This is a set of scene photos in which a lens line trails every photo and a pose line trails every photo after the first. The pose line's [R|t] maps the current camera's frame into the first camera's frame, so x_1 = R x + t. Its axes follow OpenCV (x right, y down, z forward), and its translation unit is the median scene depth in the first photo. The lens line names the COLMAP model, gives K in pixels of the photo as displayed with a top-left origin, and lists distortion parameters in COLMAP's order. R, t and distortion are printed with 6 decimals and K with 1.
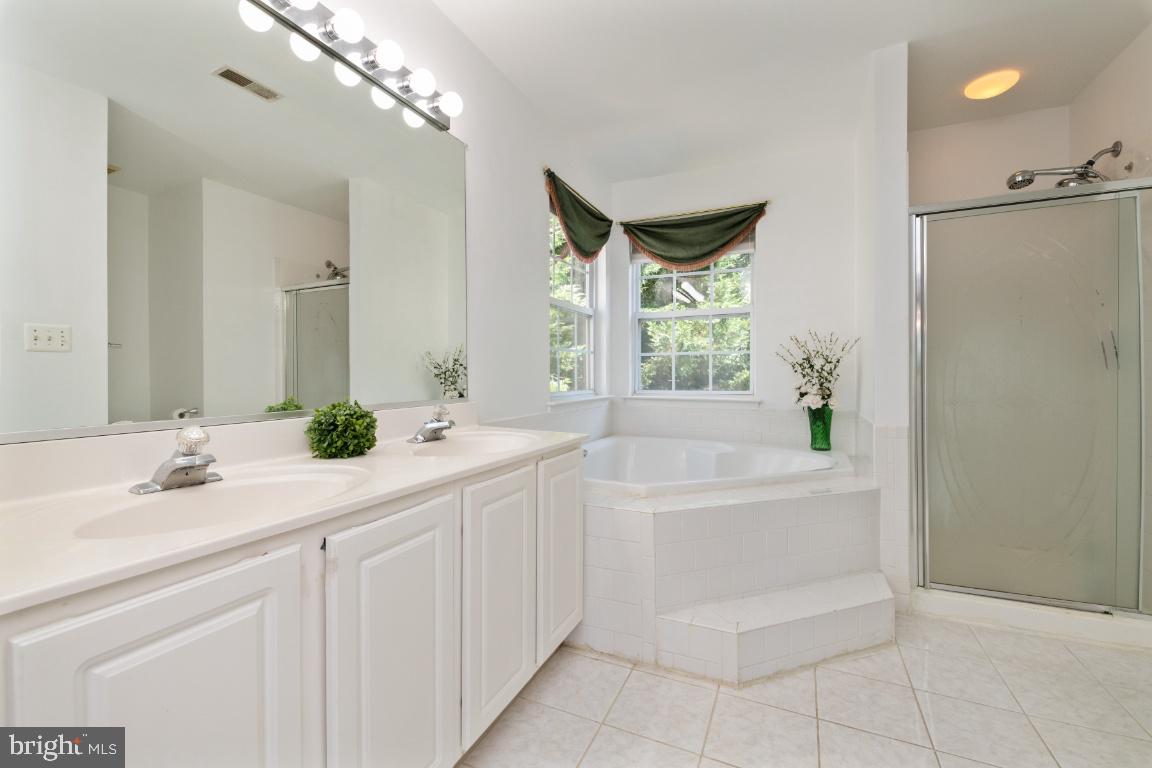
lens RADIAL K [[505.3, 0, 583.7], [0, 505.3, 378.2], [0, 0, 1]] dist [-0.000708, -0.000380]
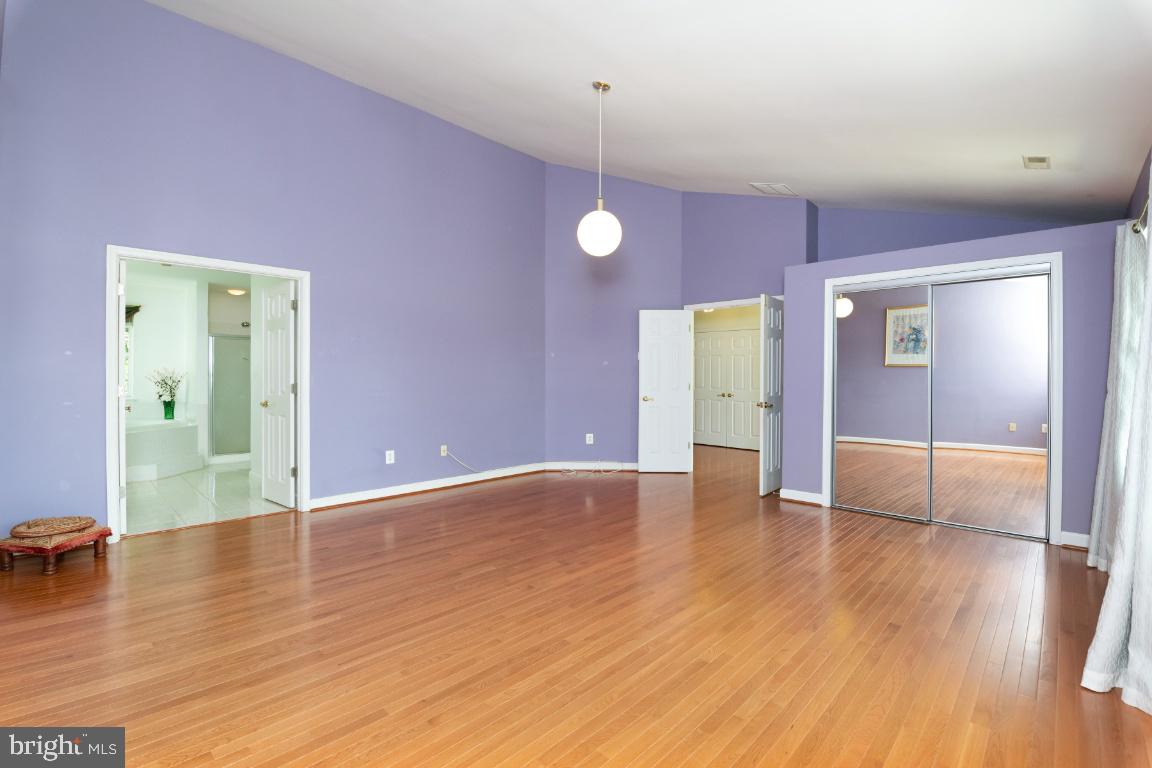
lens RADIAL K [[505.3, 0, 577.1], [0, 505.3, 386.0], [0, 0, 1]] dist [-0.000708, -0.000380]
pose [[0.371959, 0.007092, 0.928222, -0.995709], [0.000240, 0.999970, -0.007736, 0.006500], [-0.928249, 0.003100, 0.371947, -1.616436]]
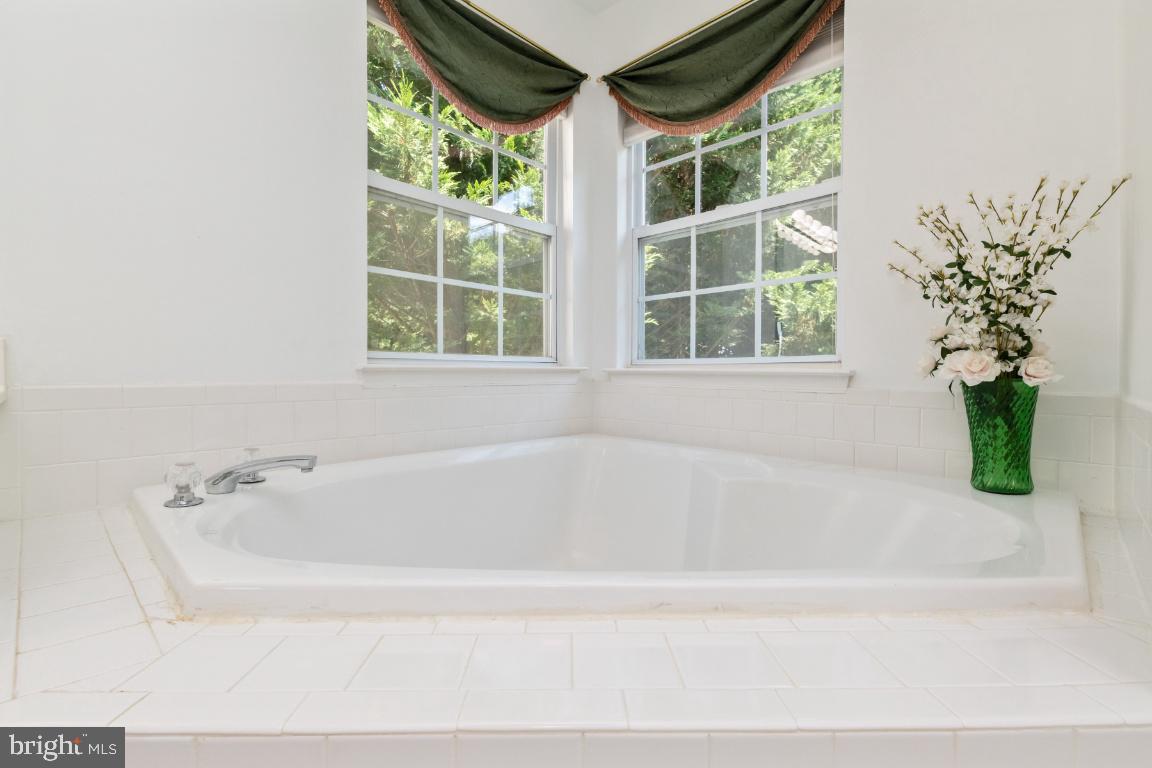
lens RADIAL K [[505.3, 0, 567.1], [0, 505.3, 378.3], [0, 0, 1]] dist [-0.000708, -0.000380]
pose [[0.931295, 0.004309, -0.364241, 0.295958], [-0.004711, 0.999989, -0.000215, 0.054970], [0.364236, 0.001916, 0.931305, 0.508470]]
